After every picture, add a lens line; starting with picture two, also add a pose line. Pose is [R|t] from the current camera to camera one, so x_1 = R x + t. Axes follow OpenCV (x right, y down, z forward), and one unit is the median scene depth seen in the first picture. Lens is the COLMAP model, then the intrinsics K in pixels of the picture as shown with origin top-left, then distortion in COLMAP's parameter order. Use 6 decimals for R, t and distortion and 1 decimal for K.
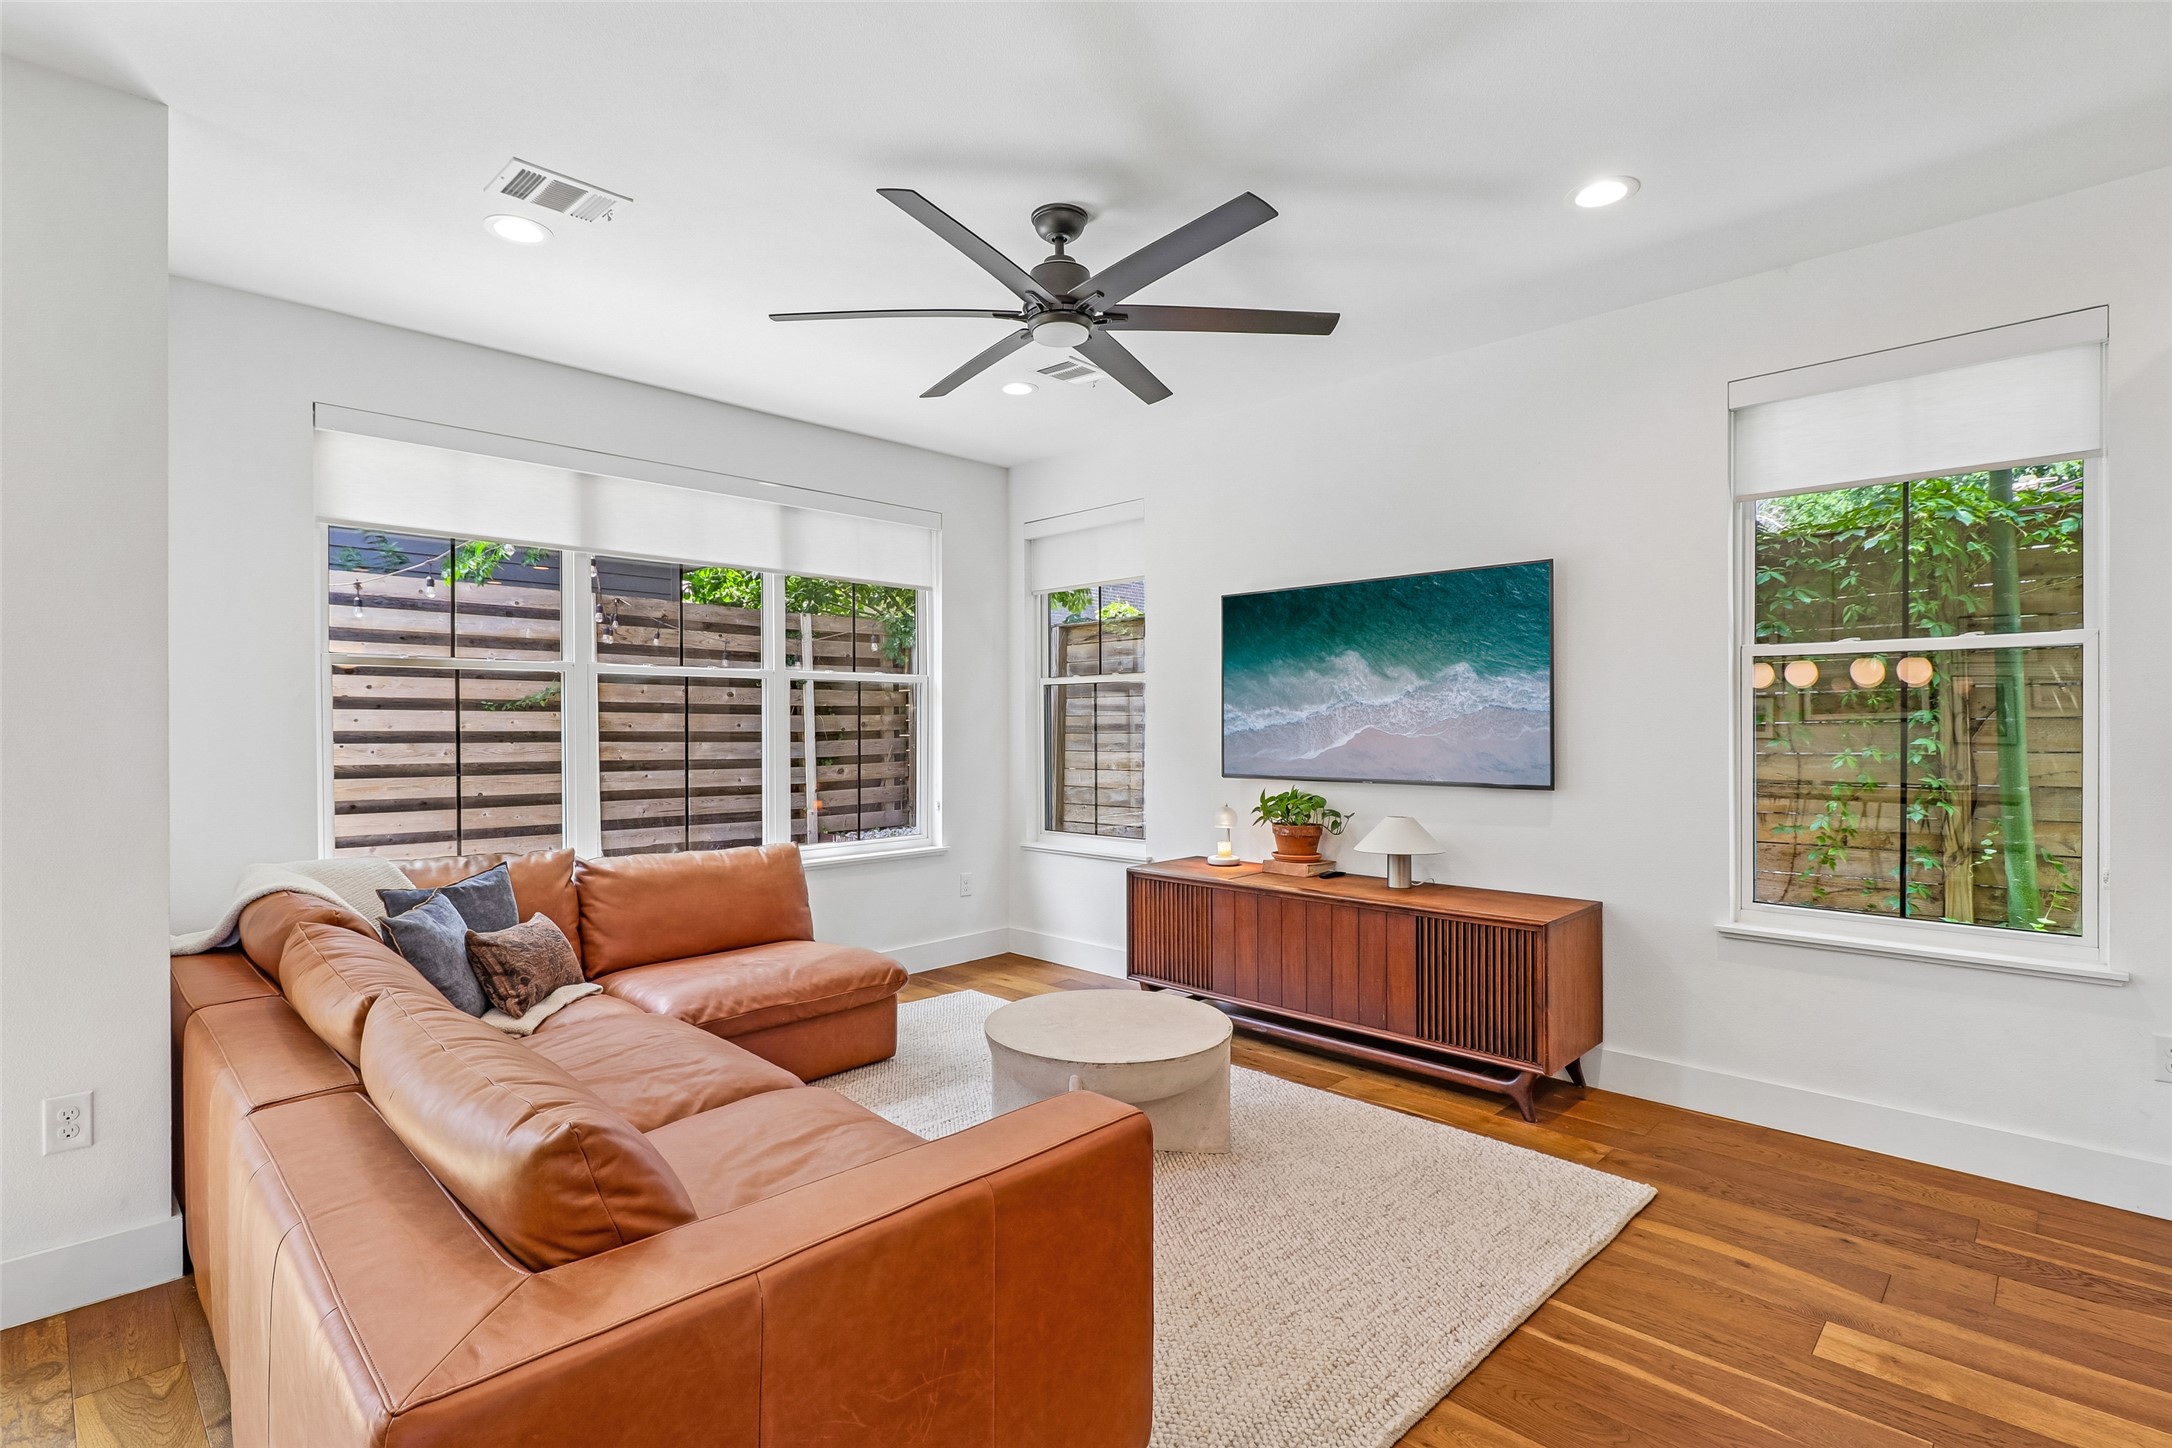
lens RADIAL K [[1035.2, 0, 1088.0], [0, 1035.2, 729.8], [0, 0, 1]] dist [0.001490, -0.000139]
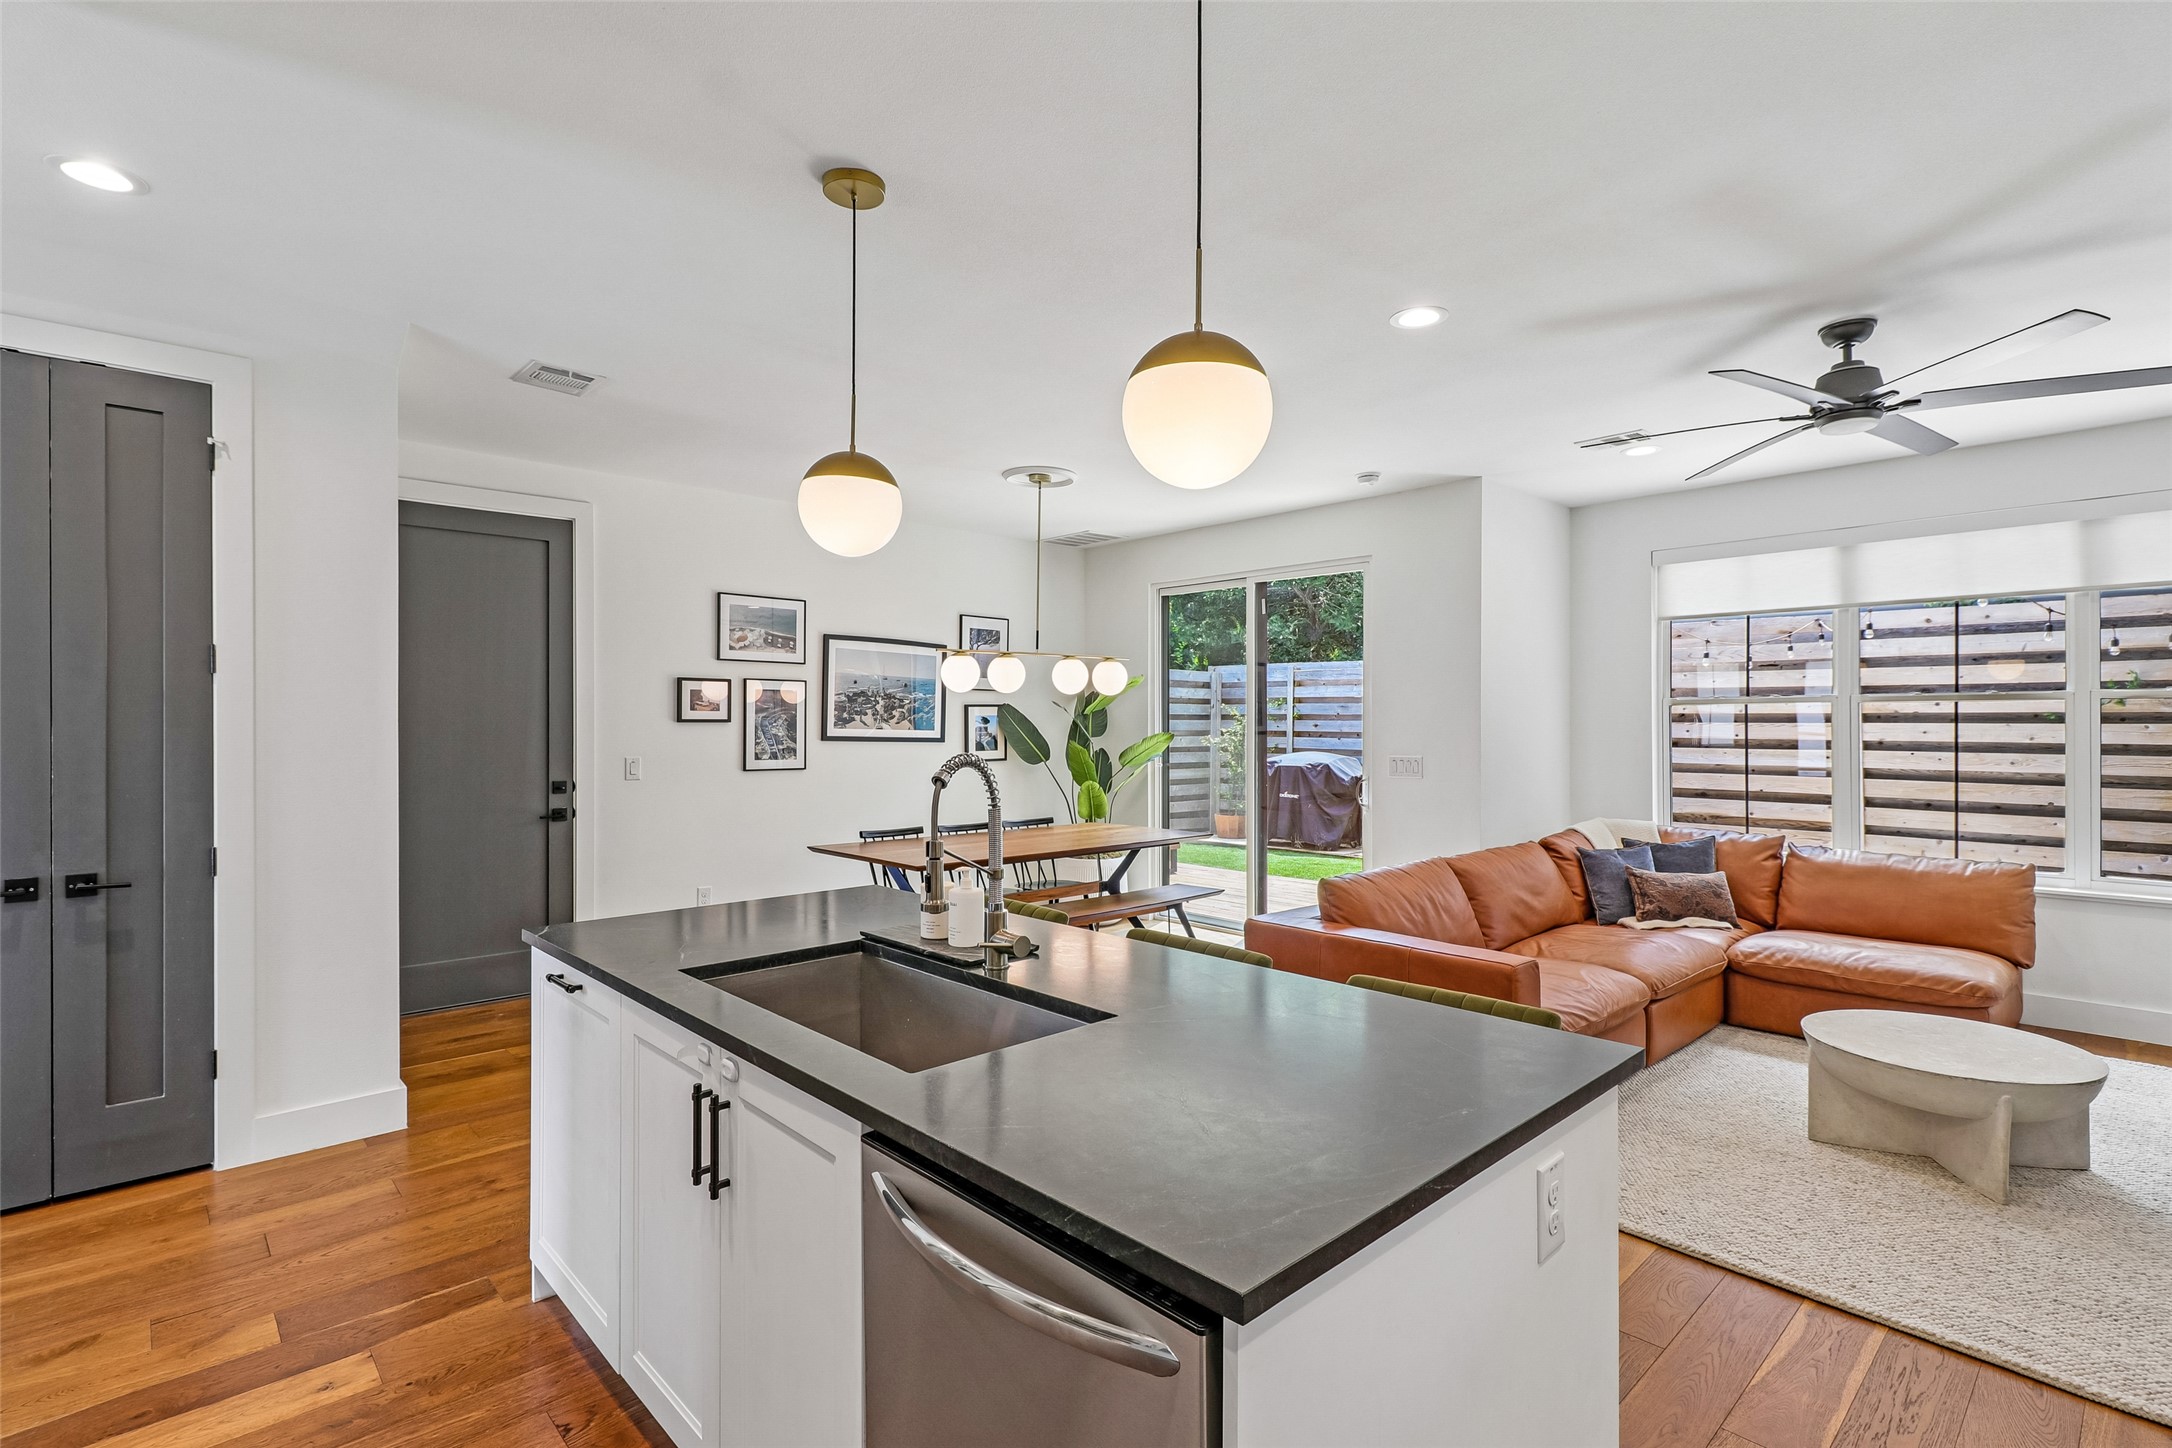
lens RADIAL K [[1035.2, 0, 1083.9], [0, 1035.2, 721.5], [0, 0, 1]] dist [0.001490, -0.000139]
pose [[-0.054660, 0.000302, -0.998505, 0.890869], [-0.002861, 0.999996, 0.000459, -0.032634], [0.998501, 0.002882, -0.054659, 0.148614]]
